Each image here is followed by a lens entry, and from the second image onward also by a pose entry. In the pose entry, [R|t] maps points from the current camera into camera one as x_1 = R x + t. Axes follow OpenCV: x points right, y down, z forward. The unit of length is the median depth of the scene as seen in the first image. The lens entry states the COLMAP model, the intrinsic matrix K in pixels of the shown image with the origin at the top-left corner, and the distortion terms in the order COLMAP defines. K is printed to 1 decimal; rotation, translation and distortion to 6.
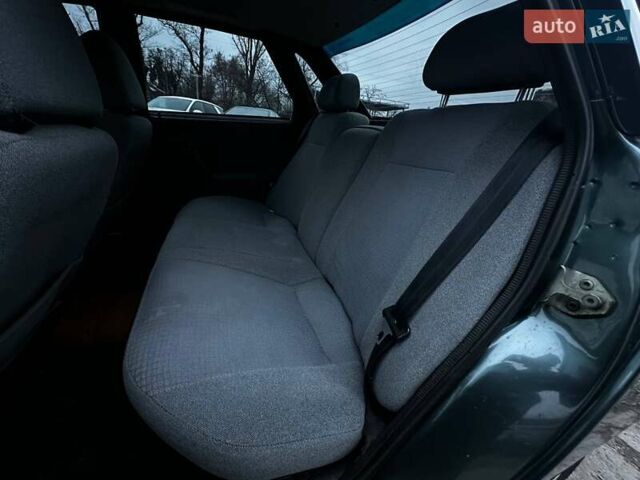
lens RADIAL K [[259.9, 0, 320.0], [0, 259.9, 240.0], [0, 0, 1]] dist [-0.002299, -0.000064]
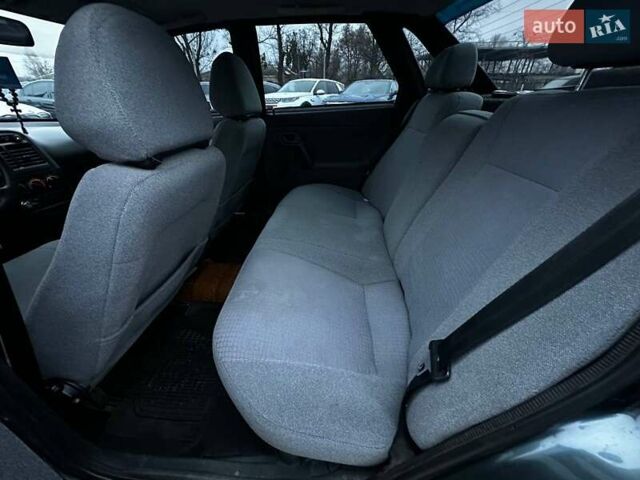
lens RADIAL K [[259.9, 0, 320.0], [0, 259.9, 240.0], [0, 0, 1]] dist [-0.002299, -0.000064]
pose [[0.908635, 0.110515, -0.402702, 0.129083], [-0.072349, 0.991423, 0.108836, -0.096112], [0.411276, -0.069757, 0.908838, 0.012509]]
